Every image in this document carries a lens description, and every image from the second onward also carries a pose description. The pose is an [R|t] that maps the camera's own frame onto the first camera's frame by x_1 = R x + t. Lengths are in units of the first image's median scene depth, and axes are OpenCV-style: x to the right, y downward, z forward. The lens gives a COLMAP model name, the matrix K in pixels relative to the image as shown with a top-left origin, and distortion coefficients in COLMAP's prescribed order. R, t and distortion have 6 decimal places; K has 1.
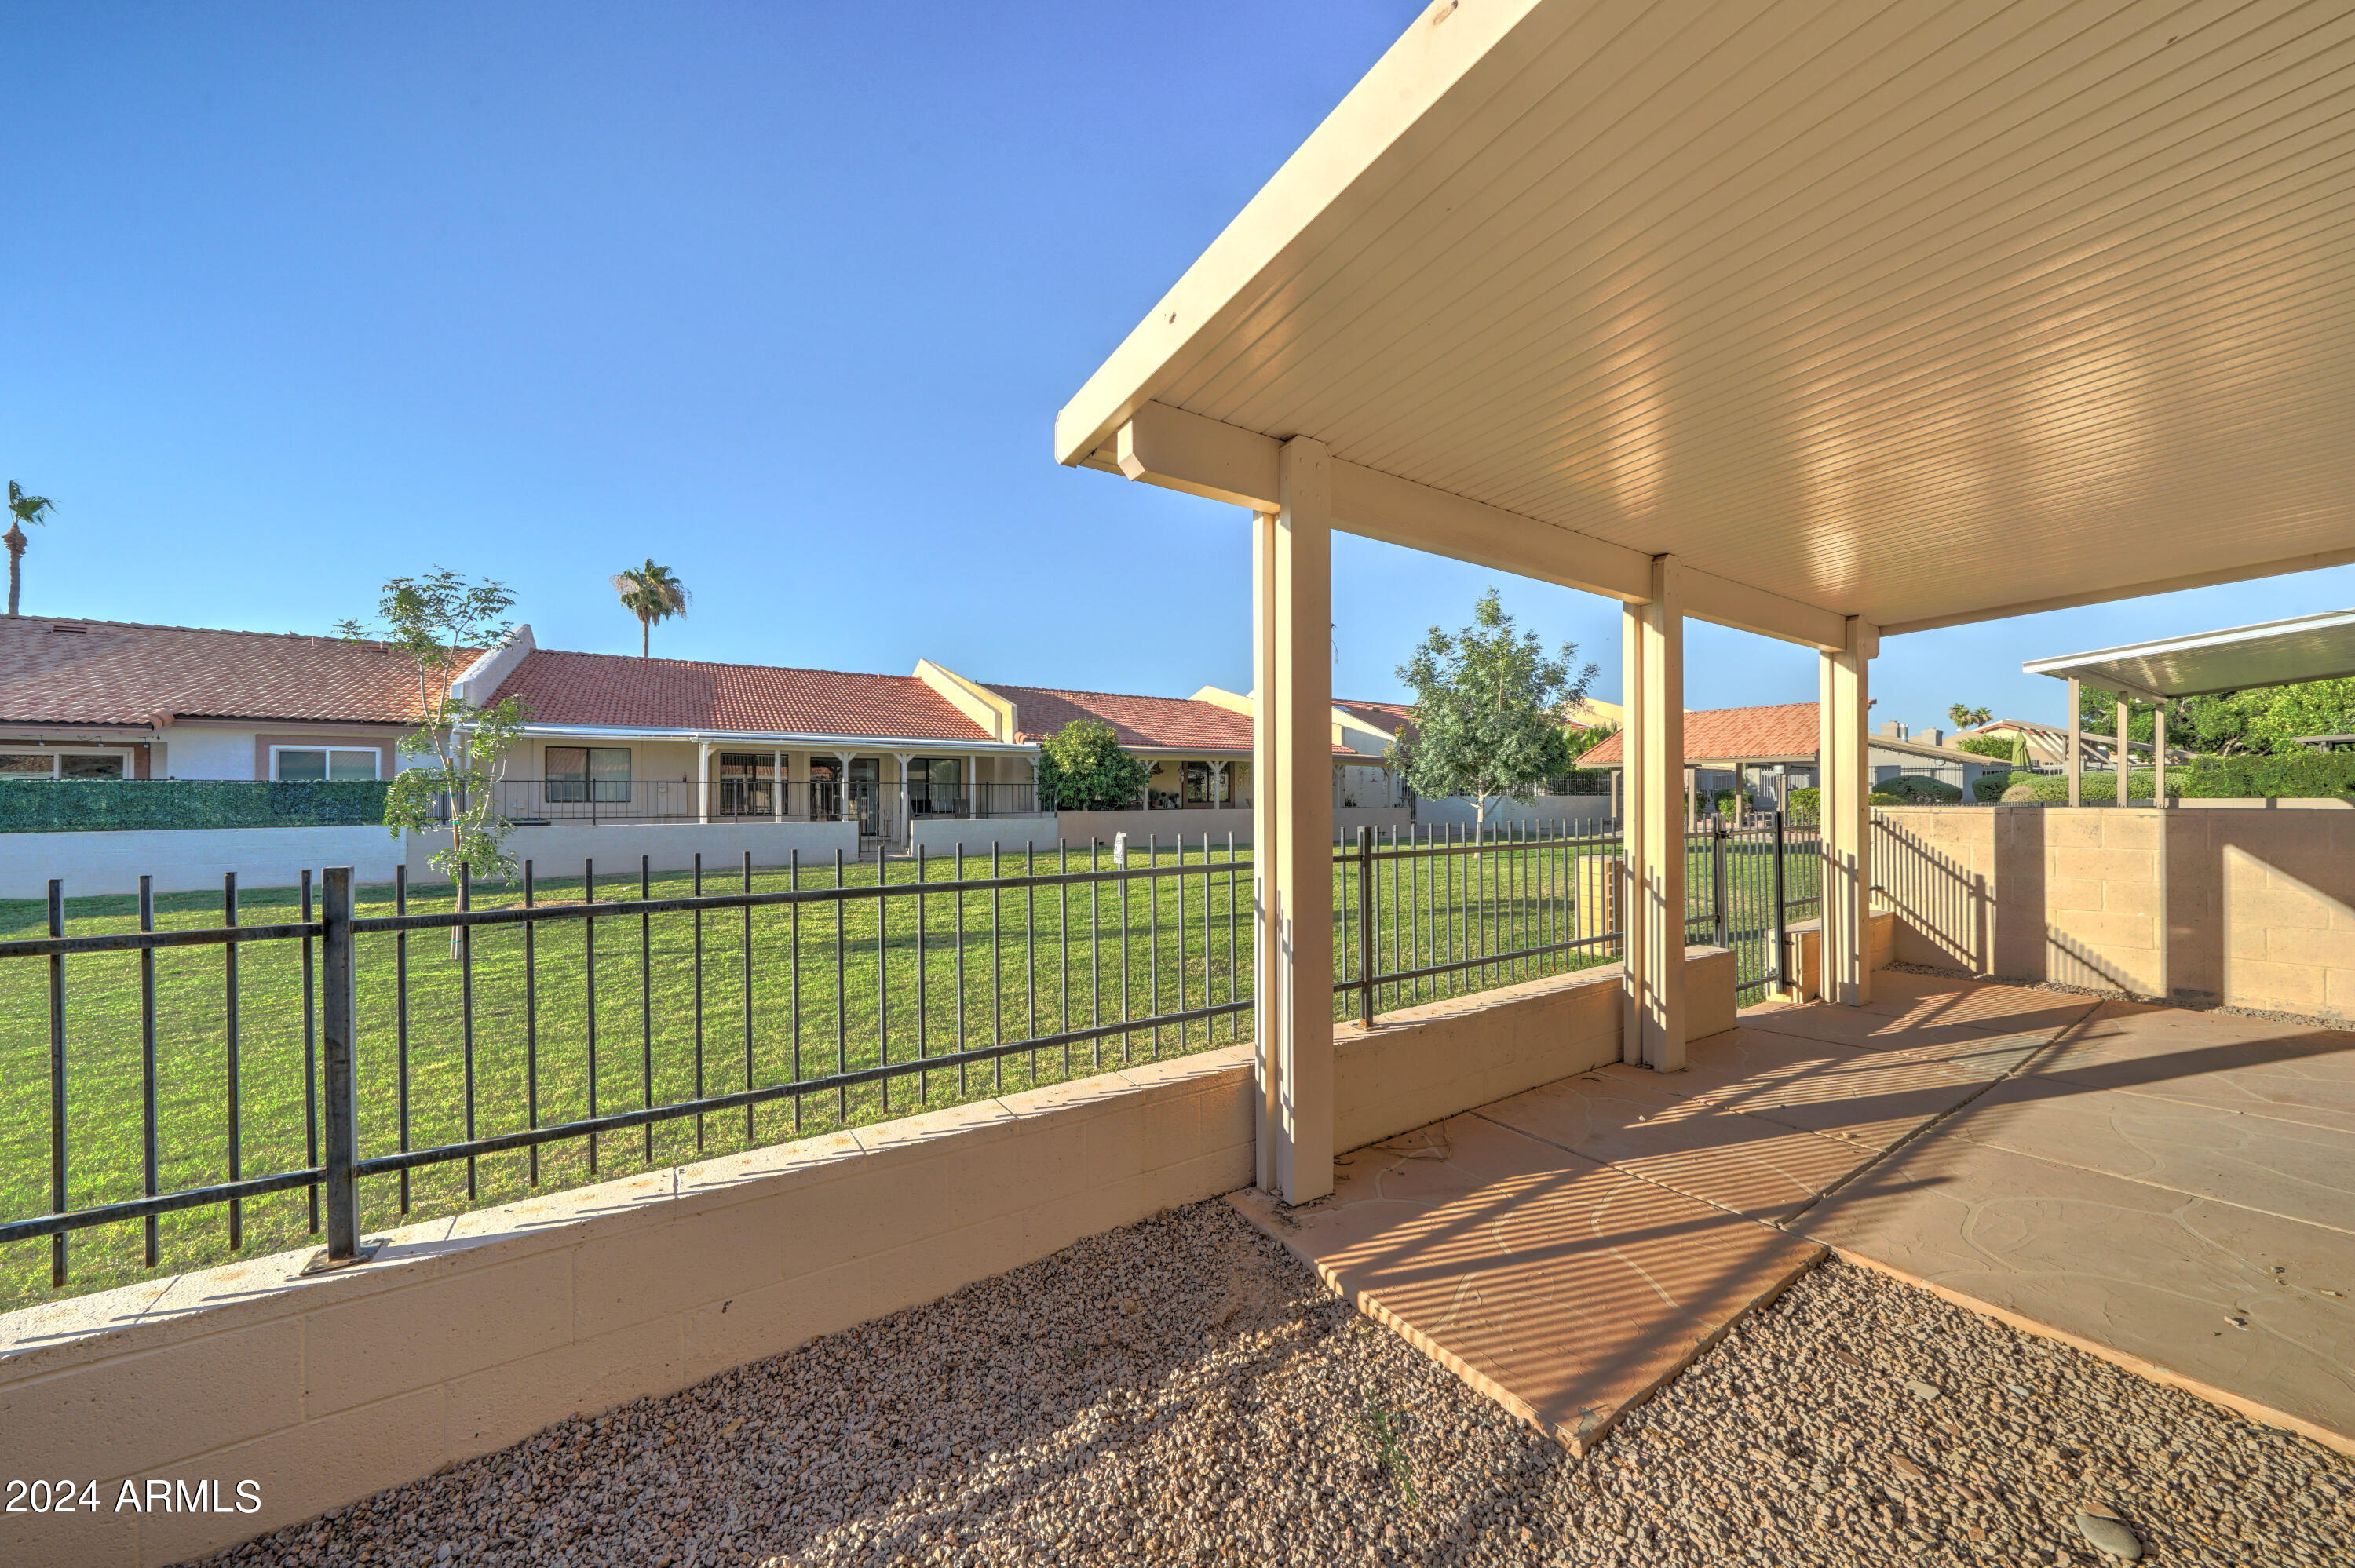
lens RADIAL K [[789.2, 0, 1182.0], [0, 789.2, 789.9], [0, 0, 1]] dist [-0.008059, -0.000003]
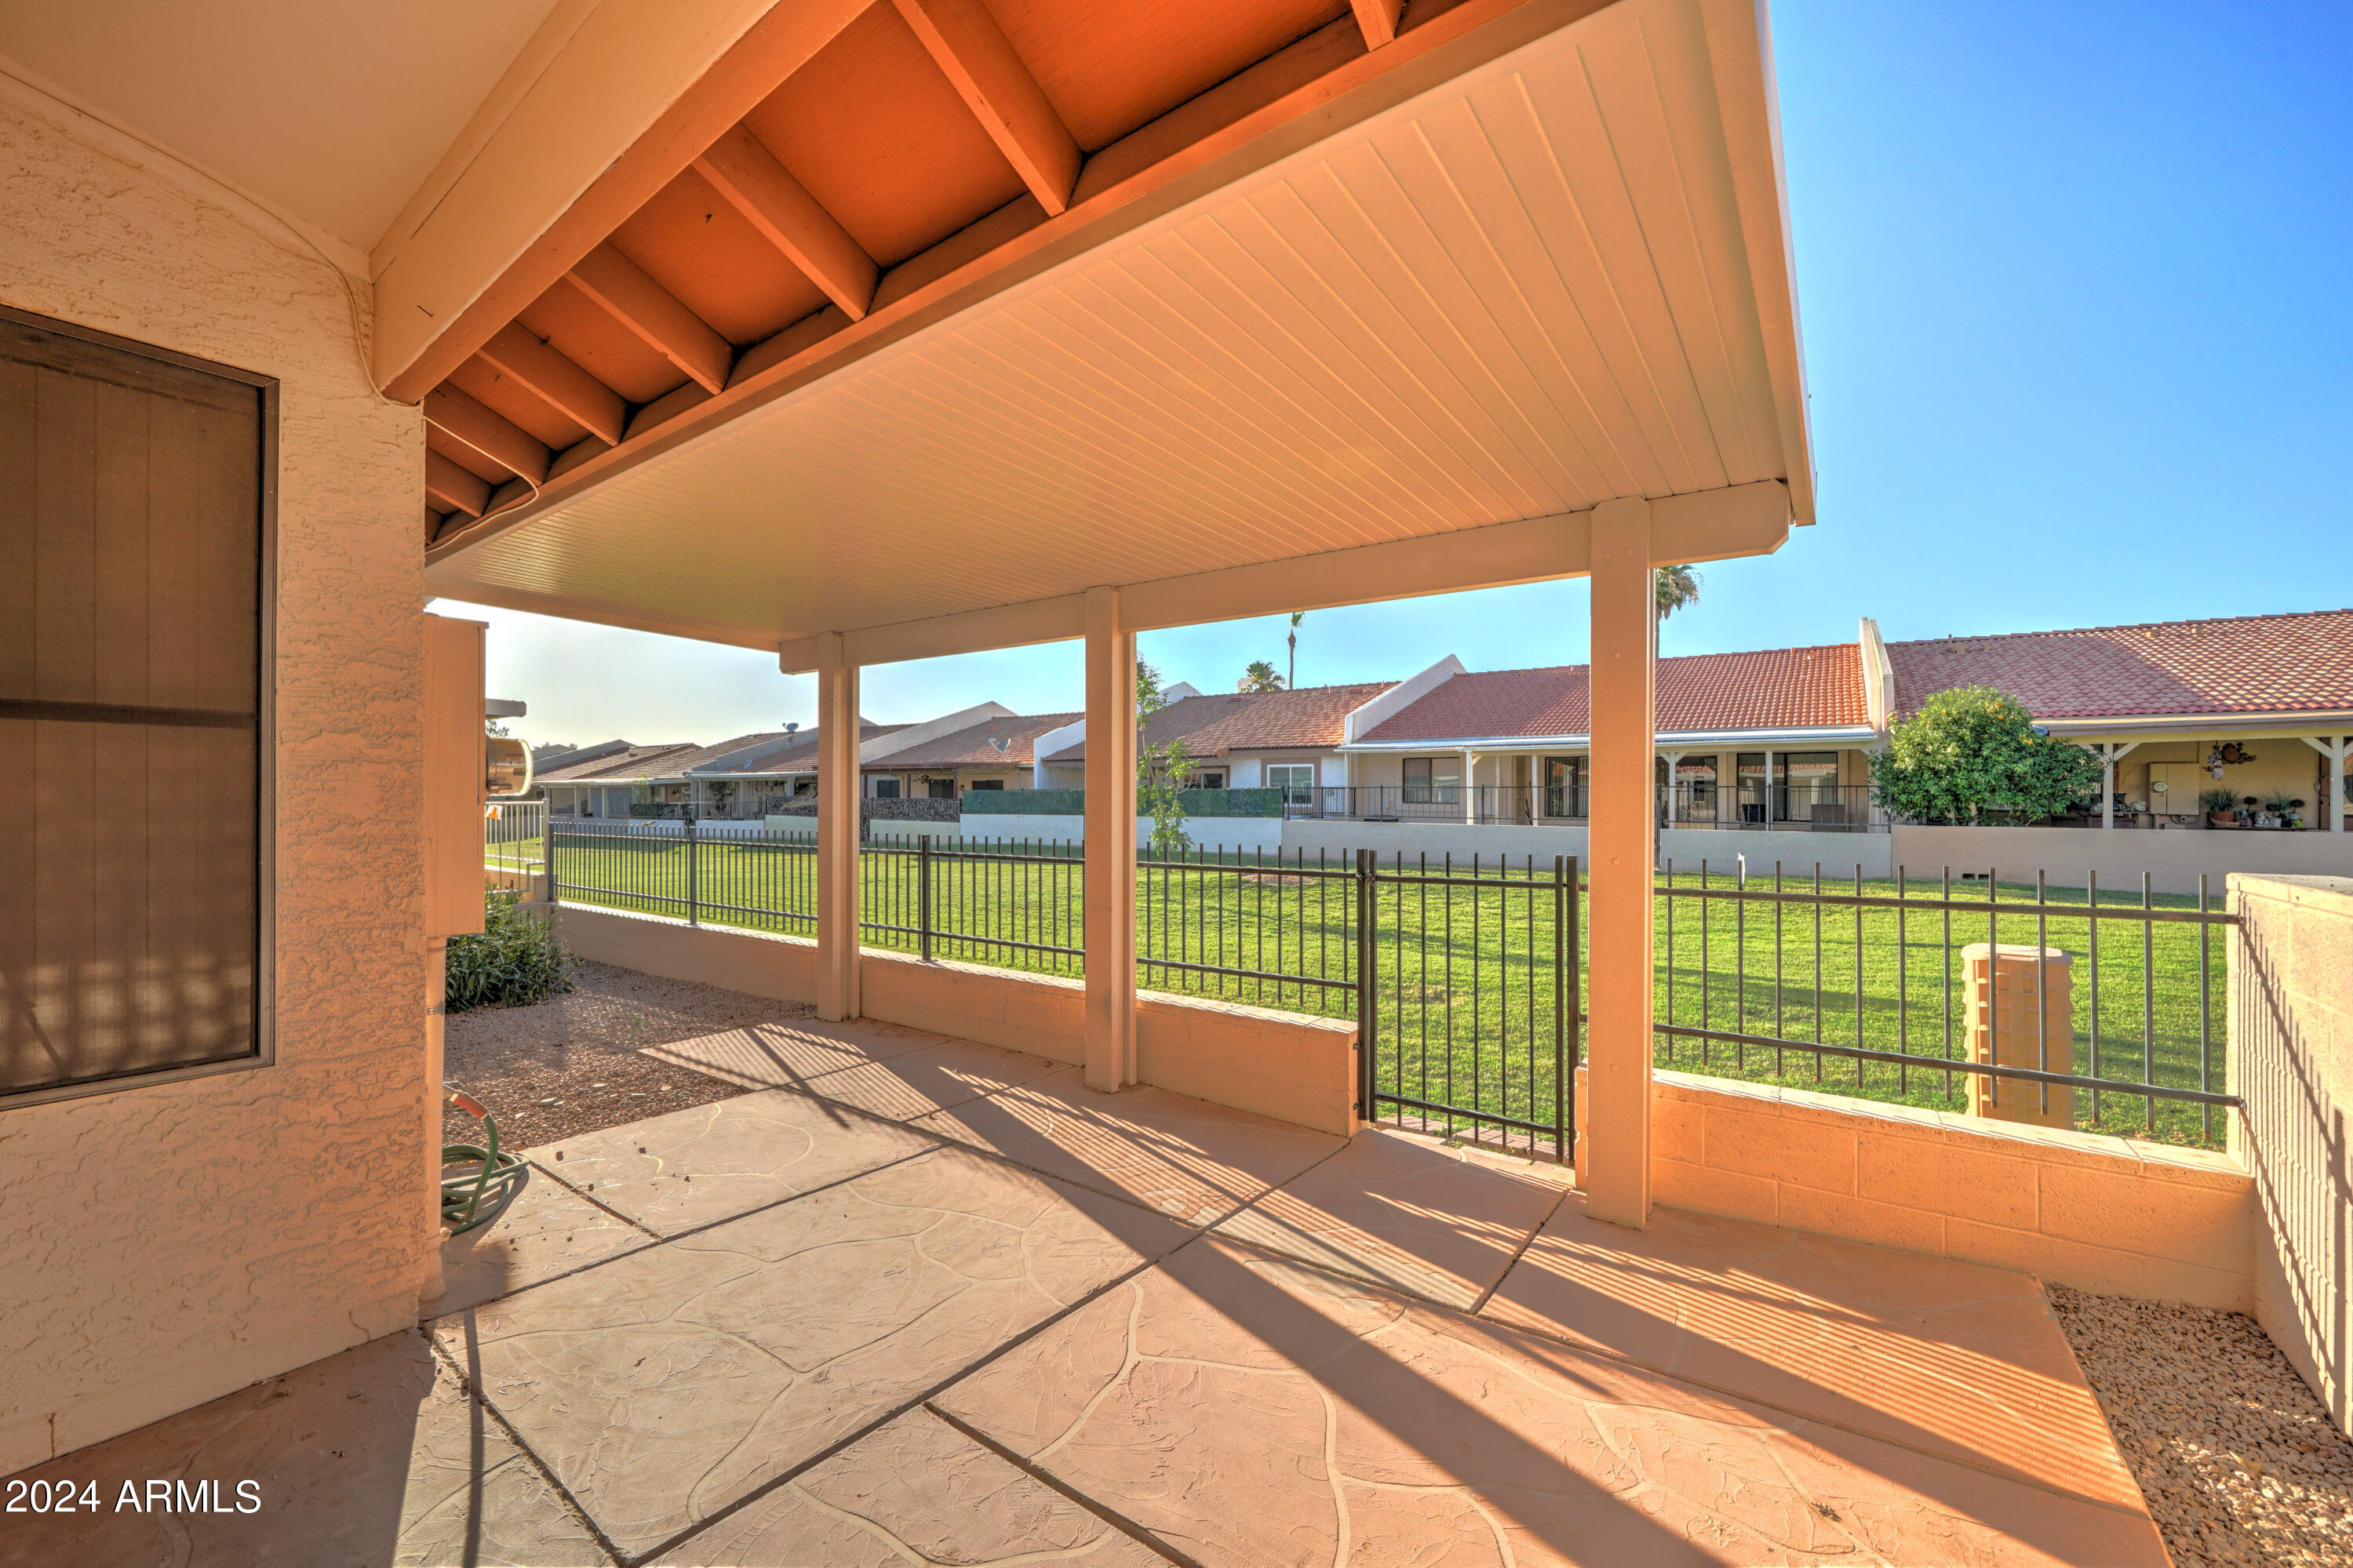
lens RADIAL K [[881.9, 0, 1178.7], [0, 881.9, 790.5], [0, 0, 1]] dist [-0.009512, 0.000111]
pose [[0.390985, -0.002270, -0.920394, 0.393875], [0.004889, 0.999988, -0.000389, -0.007362], [0.920384, -0.004347, 0.390991, 0.147921]]
